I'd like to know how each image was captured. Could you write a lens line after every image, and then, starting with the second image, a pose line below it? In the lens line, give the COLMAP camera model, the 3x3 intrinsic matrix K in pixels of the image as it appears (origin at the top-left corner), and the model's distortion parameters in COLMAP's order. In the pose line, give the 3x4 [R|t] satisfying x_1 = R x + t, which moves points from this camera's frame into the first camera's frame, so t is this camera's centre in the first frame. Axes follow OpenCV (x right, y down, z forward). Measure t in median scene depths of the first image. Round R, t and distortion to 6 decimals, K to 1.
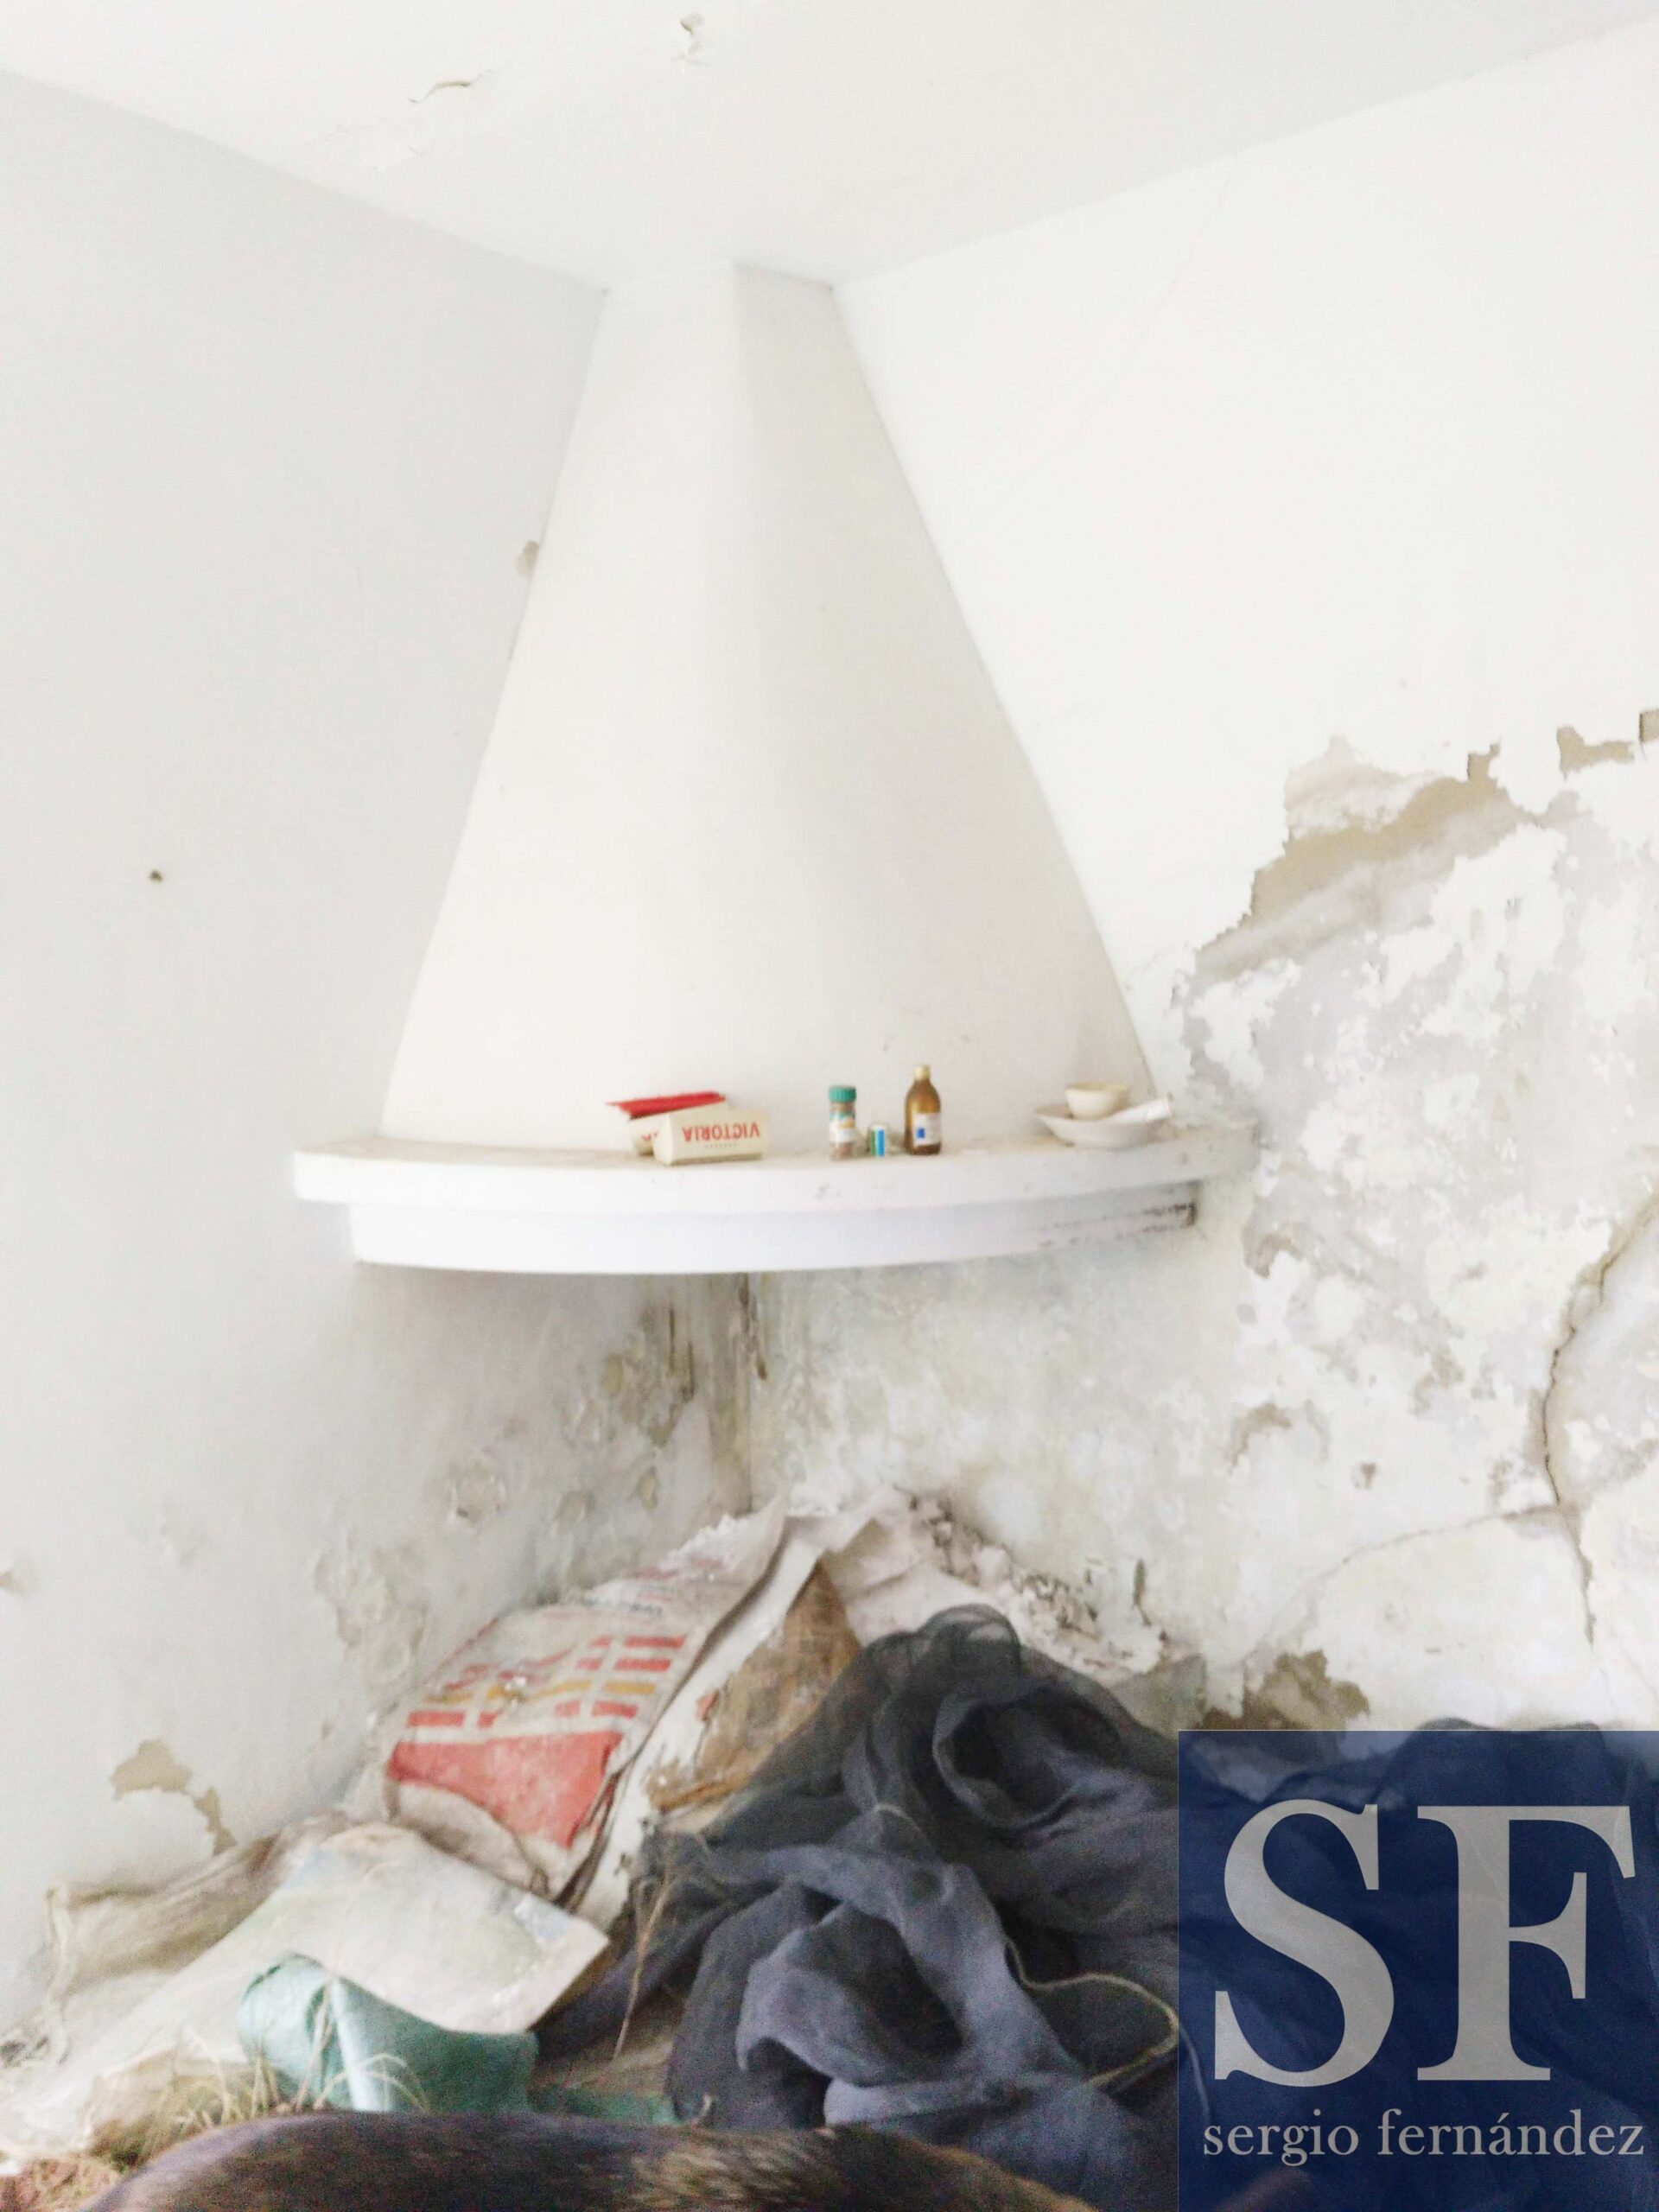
lens RADIAL K [[1755.7, 0, 829.5], [0, 1755.7, 1106.0], [0, 0, 1]] dist [0.034981, 0.002444]
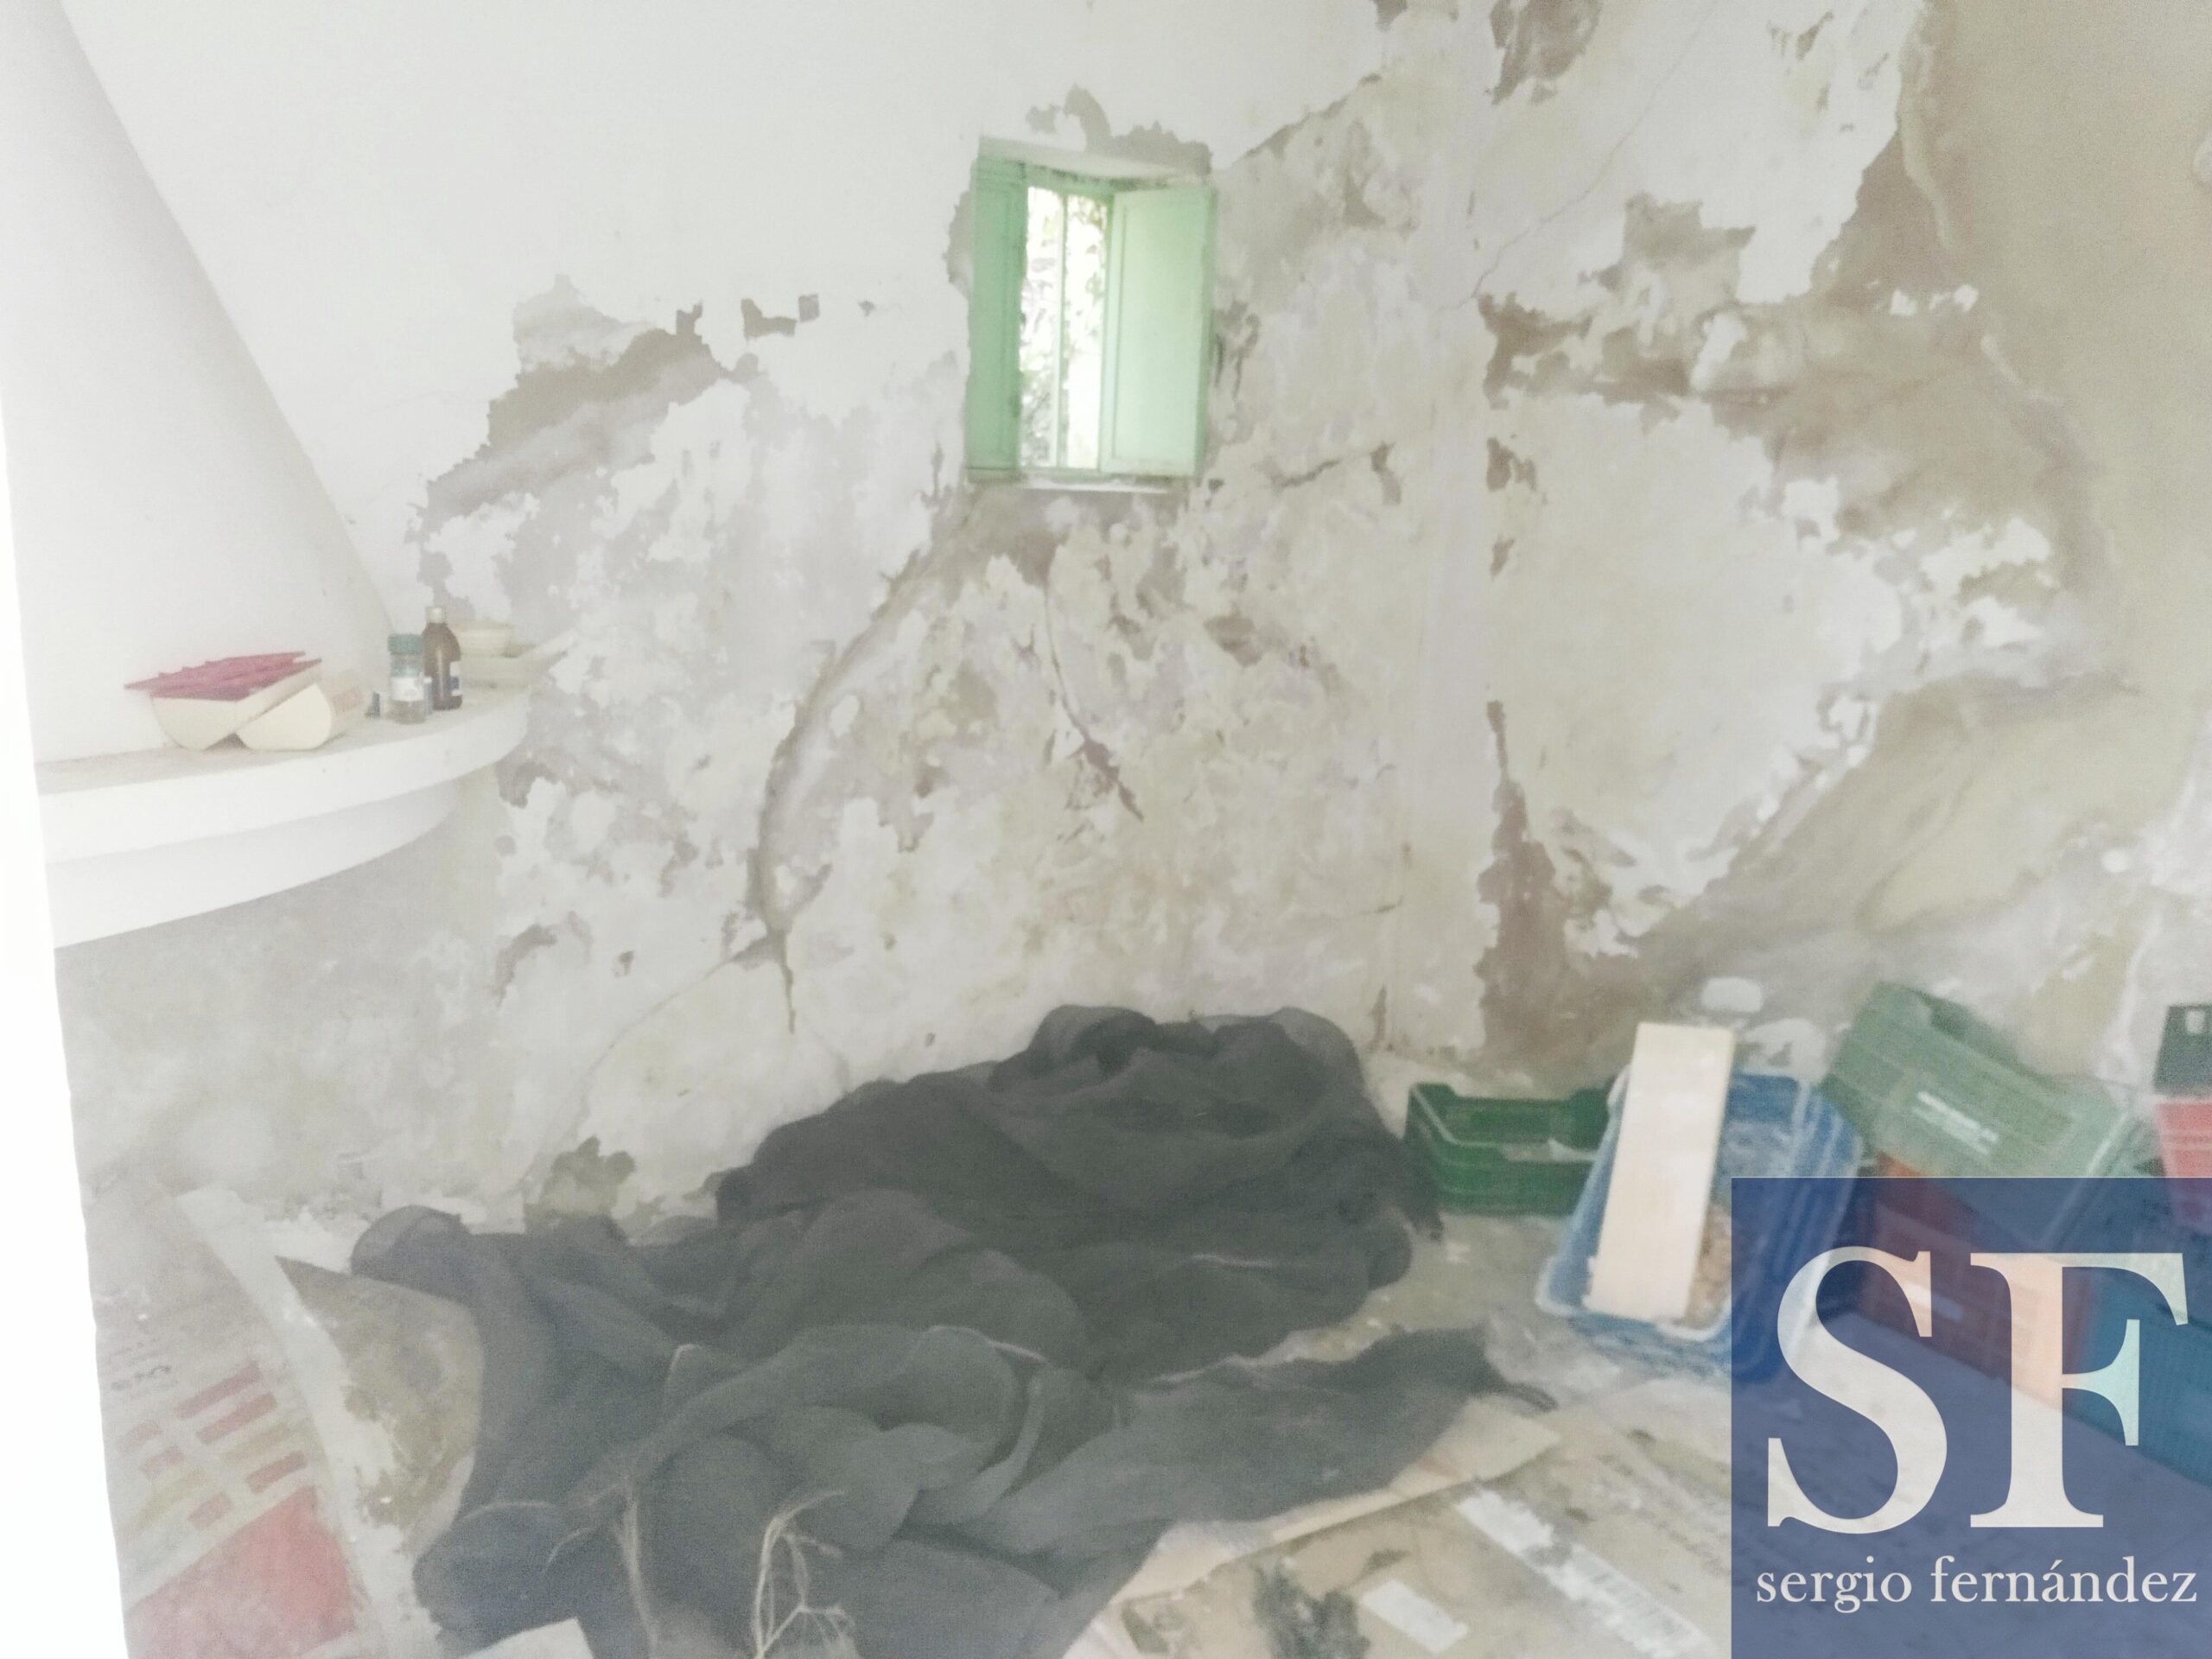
lens RADIAL K [[1755.7, 0, 1106.0], [0, 1755.7, 829.5], [0, 0, 1]] dist [0.034981, 0.002444]
pose [[0.273240, -0.171716, 0.946495, -0.668896], [0.085676, 0.984372, 0.153855, -0.019442], [-0.958123, 0.039052, 0.283682, 0.401463]]
